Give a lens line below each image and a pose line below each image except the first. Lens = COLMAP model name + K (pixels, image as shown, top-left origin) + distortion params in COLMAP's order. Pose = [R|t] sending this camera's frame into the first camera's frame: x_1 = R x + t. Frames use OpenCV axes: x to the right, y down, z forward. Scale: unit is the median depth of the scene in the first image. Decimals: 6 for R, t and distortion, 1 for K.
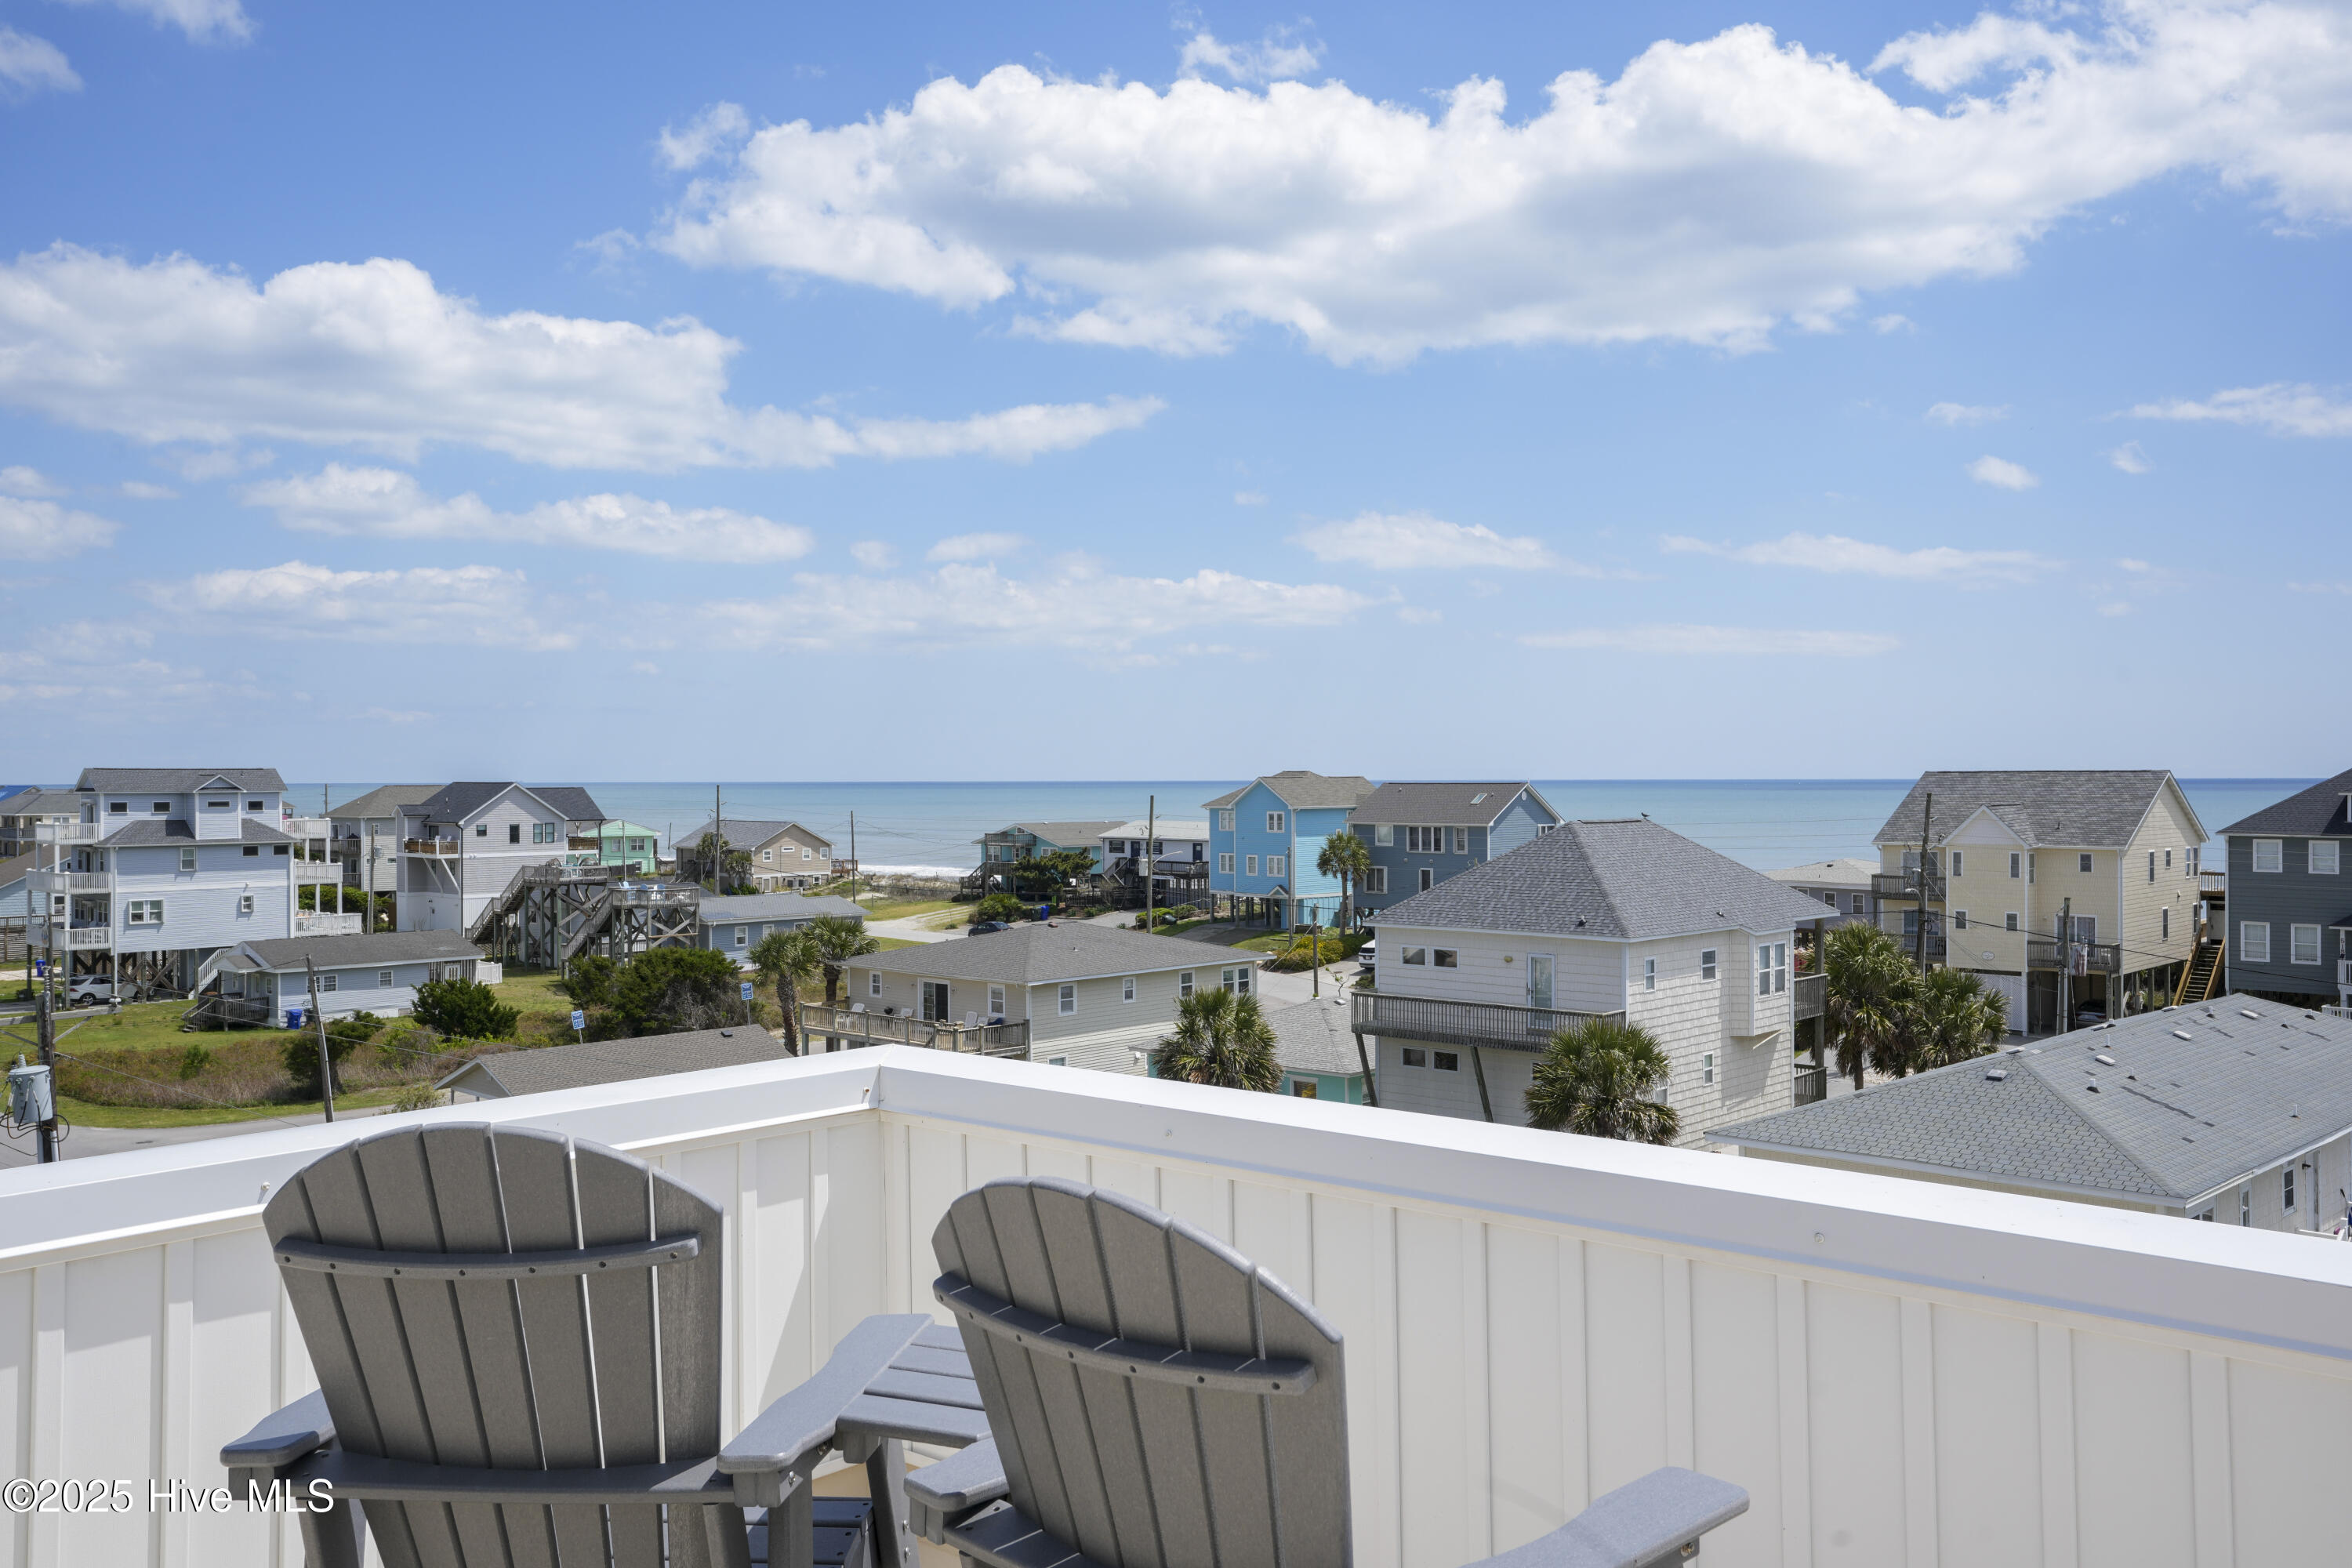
lens RADIAL K [[1952.5, 0, 1176.0], [0, 1952.5, 784.0], [0, 0, 1]] dist [0.007025, 0.097849]
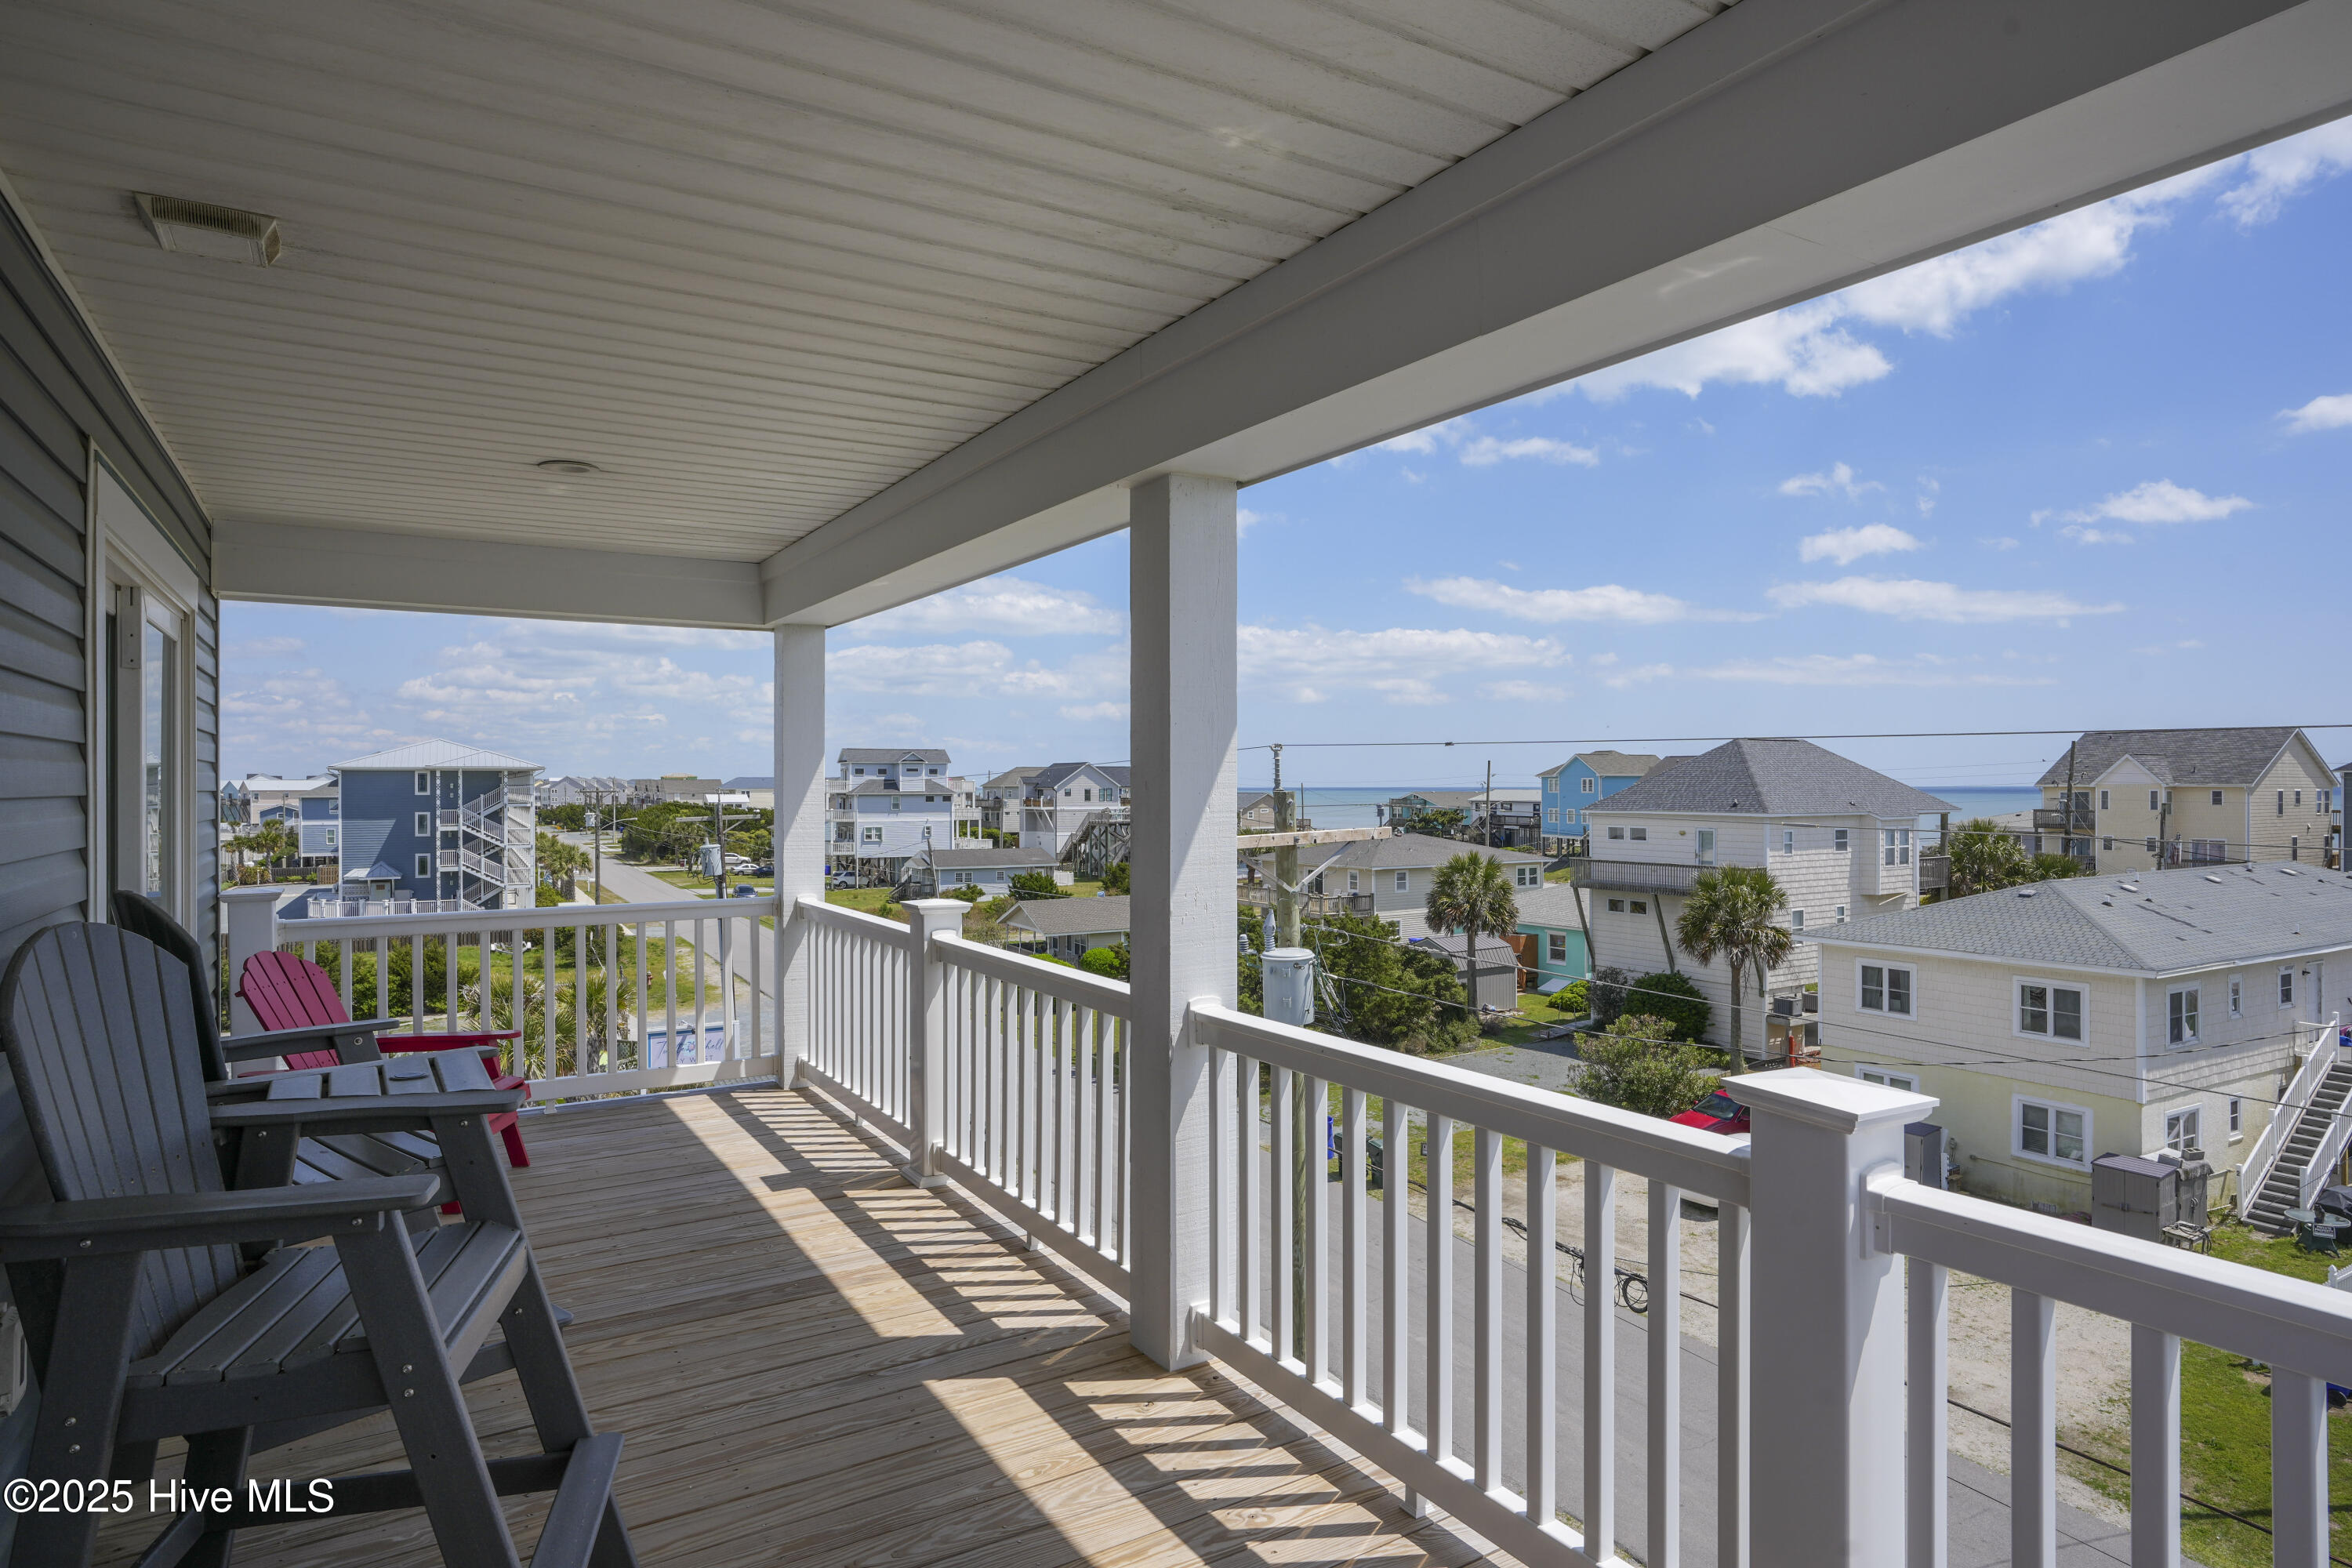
lens RADIAL K [[1316.3, 0, 1176.0], [0, 1316.3, 784.0], [0, 0, 1]] dist [-0.041948, 0.036708]
pose [[0.961586, 0.002808, -0.274488, 0.045742], [-0.002292, 0.999995, 0.002199, 0.031036], [0.274493, -0.001485, 0.961588, 0.003446]]
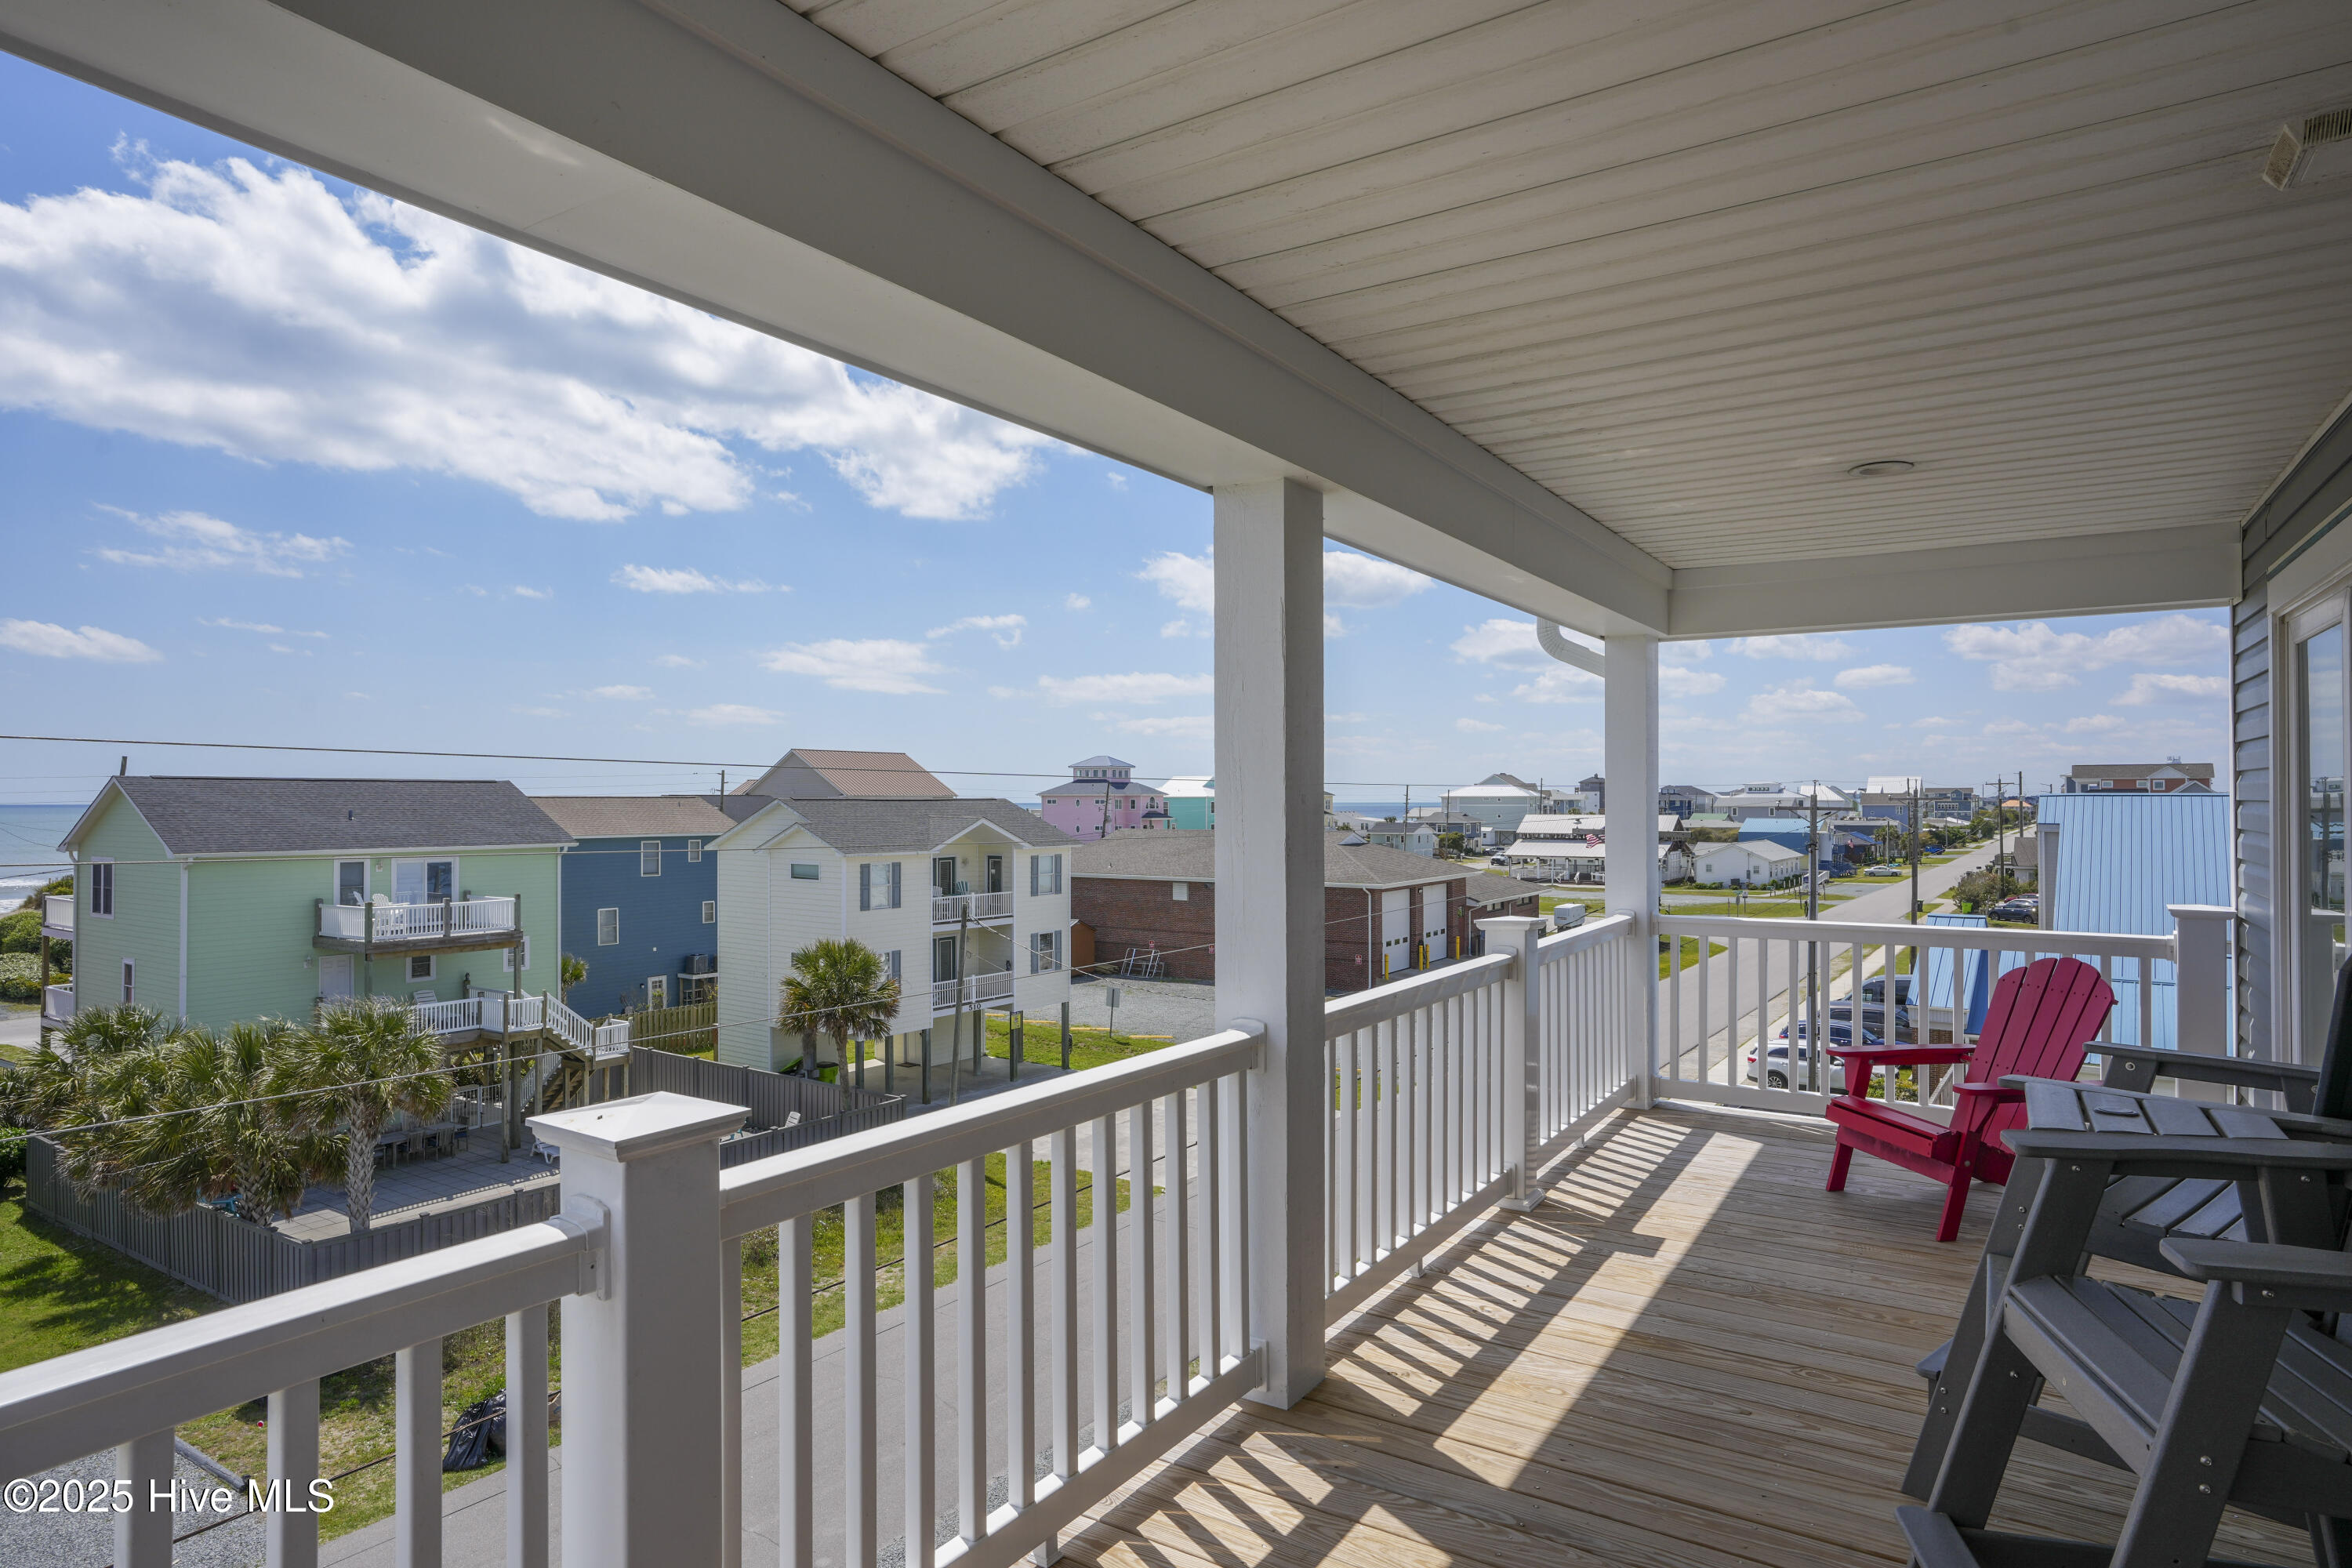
lens RADIAL K [[1316.3, 0, 1176.0], [0, 1316.3, 784.0], [0, 0, 1]] dist [-0.041948, 0.036708]
pose [[-0.157078, 0.057777, 0.985895, -0.969638], [0.058020, 0.997103, -0.049189, 0.070691], [-0.985881, 0.049475, -0.159975, 0.984965]]
